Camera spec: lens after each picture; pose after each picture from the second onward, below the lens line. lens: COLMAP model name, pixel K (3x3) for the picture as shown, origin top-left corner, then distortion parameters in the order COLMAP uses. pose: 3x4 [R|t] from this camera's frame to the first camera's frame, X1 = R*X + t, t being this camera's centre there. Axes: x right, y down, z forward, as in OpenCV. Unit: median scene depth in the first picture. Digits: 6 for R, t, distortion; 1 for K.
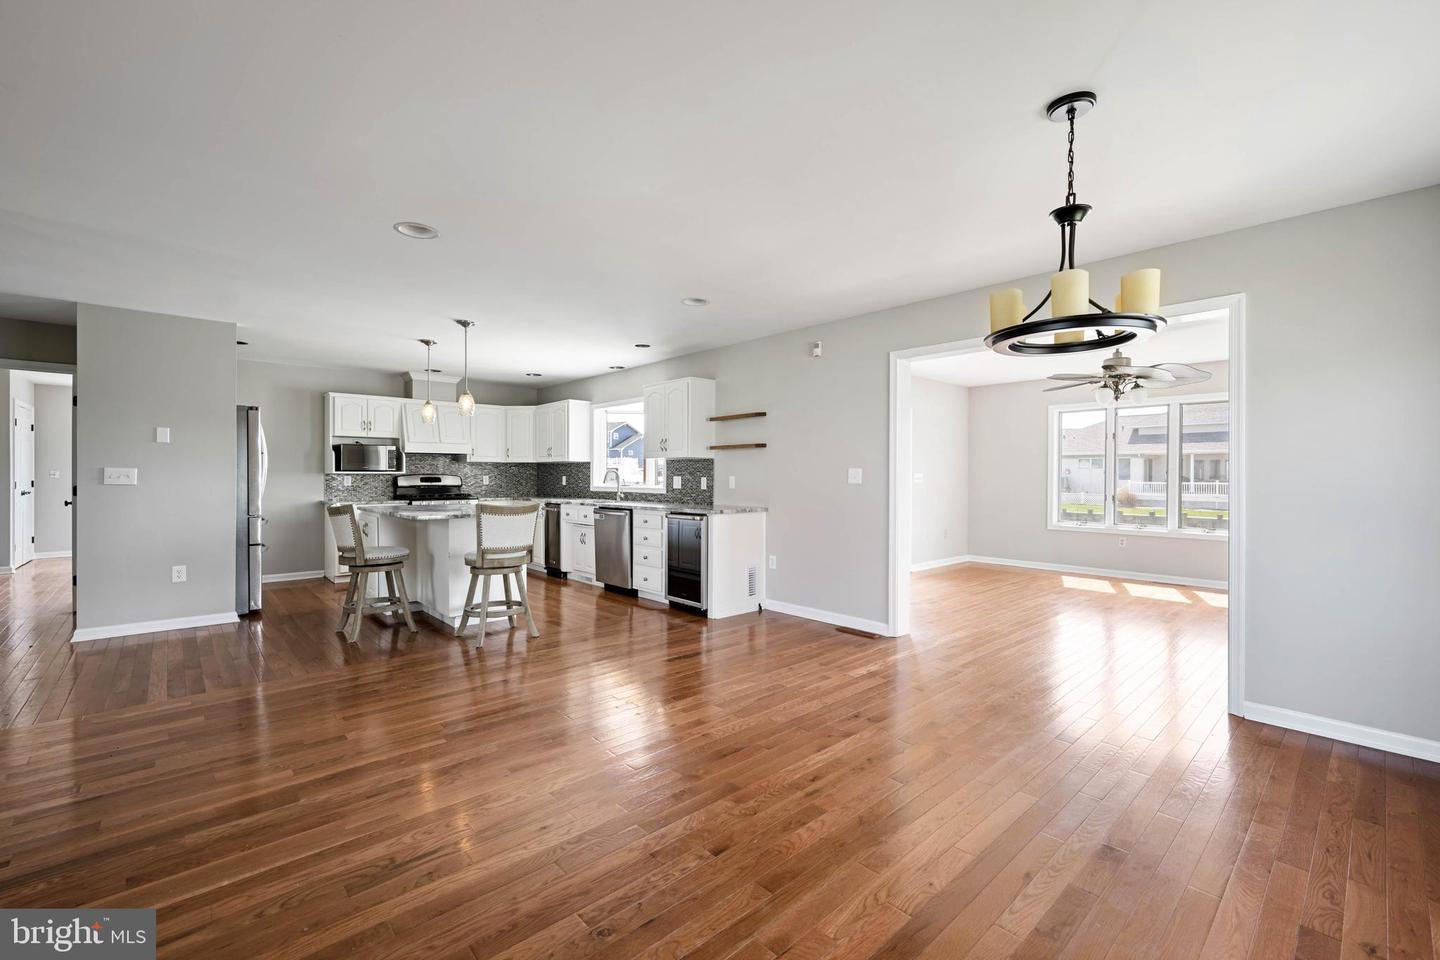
lens RADIAL K [[589.9, 0, 720.7], [0, 589.9, 476.9], [0, 0, 1]] dist [-0.000033, -0.000666]
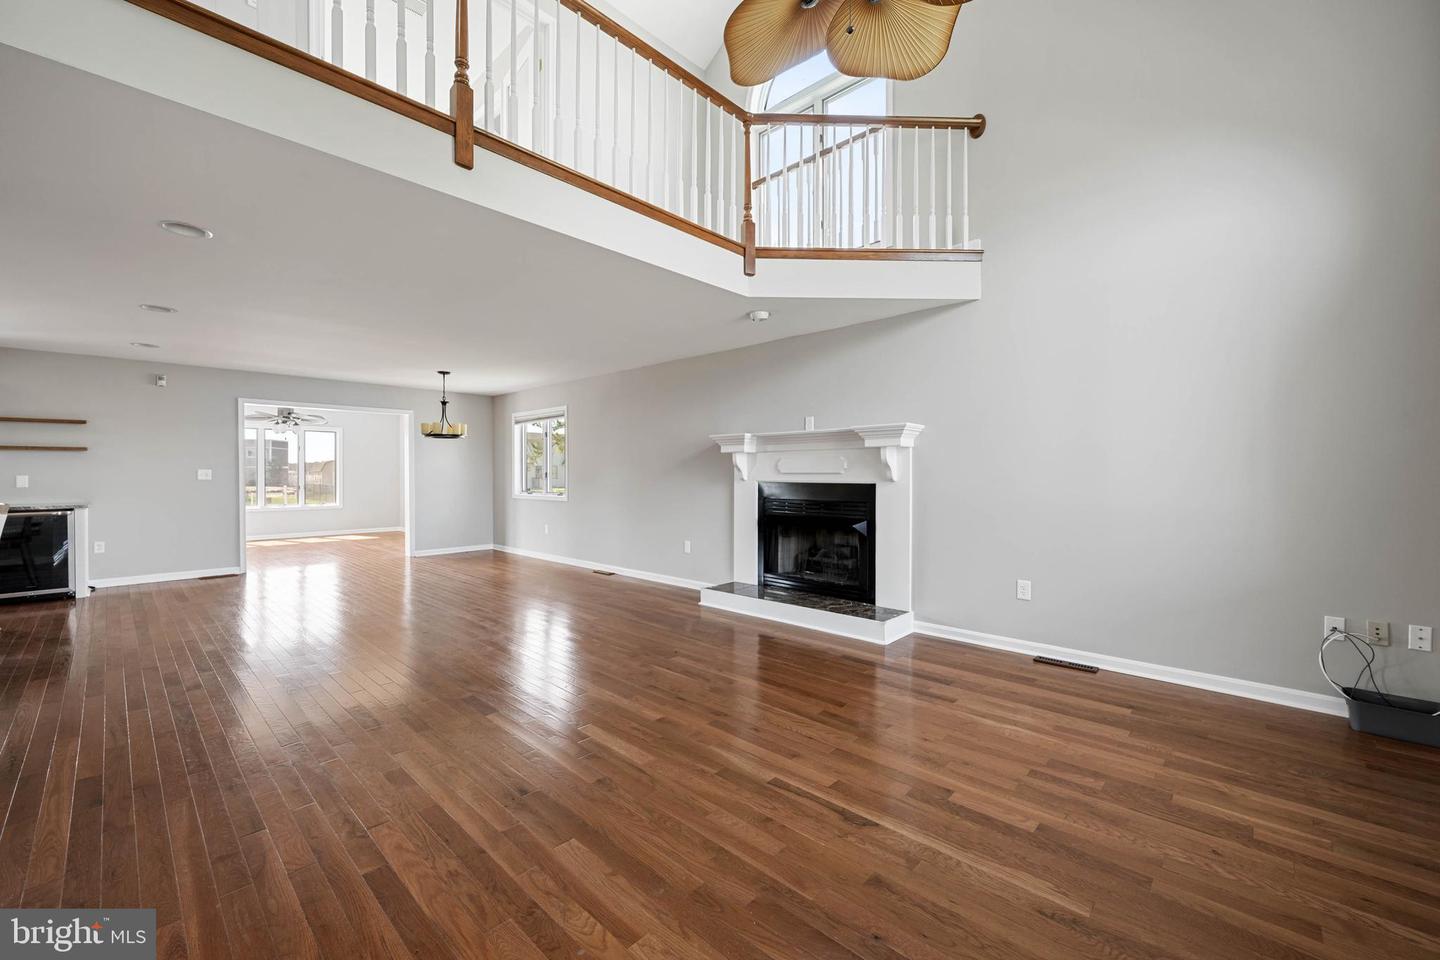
lens RADIAL K [[589.9, 0, 755.0], [0, 589.9, 475.9], [0, 0, 1]] dist [-0.000033, -0.000666]
pose [[-0.111307, -0.007024, 0.993761, -1.136338], [0.002287, 0.999971, 0.007324, -0.005781], [-0.993783, 0.003088, -0.111287, -0.169711]]
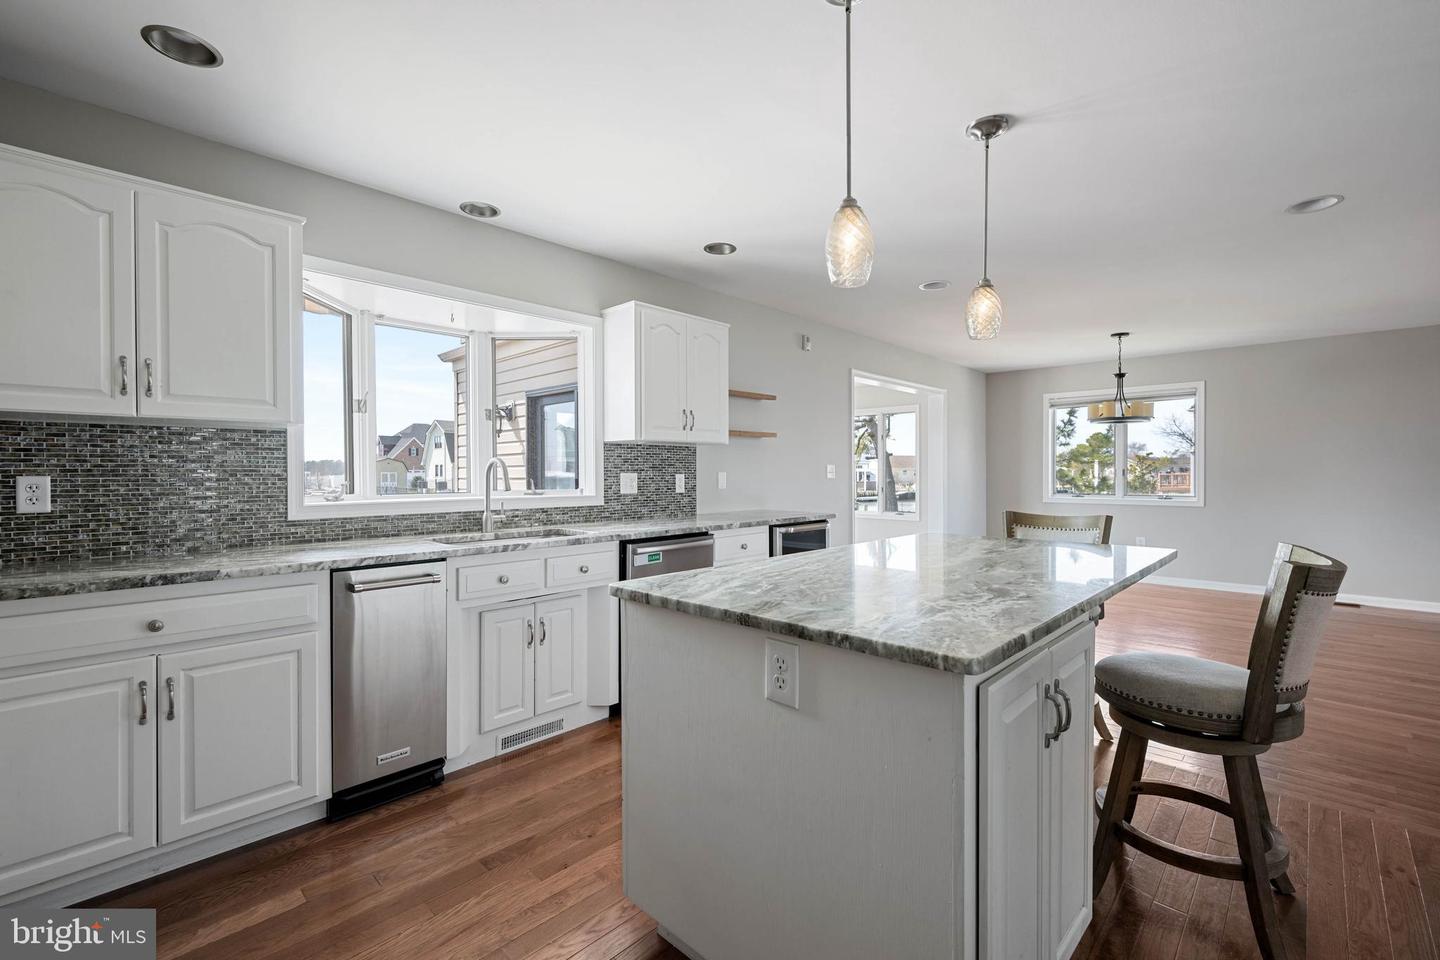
lens RADIAL K [[589.9, 0, 728.8], [0, 589.9, 480.2], [0, 0, 1]] dist [-0.000033, -0.000666]
pose [[-0.108073, -0.015106, 0.994028, -0.694780], [0.001772, 0.999880, 0.015387, -0.002455], [-0.994141, 0.003424, -0.108034, 1.039753]]
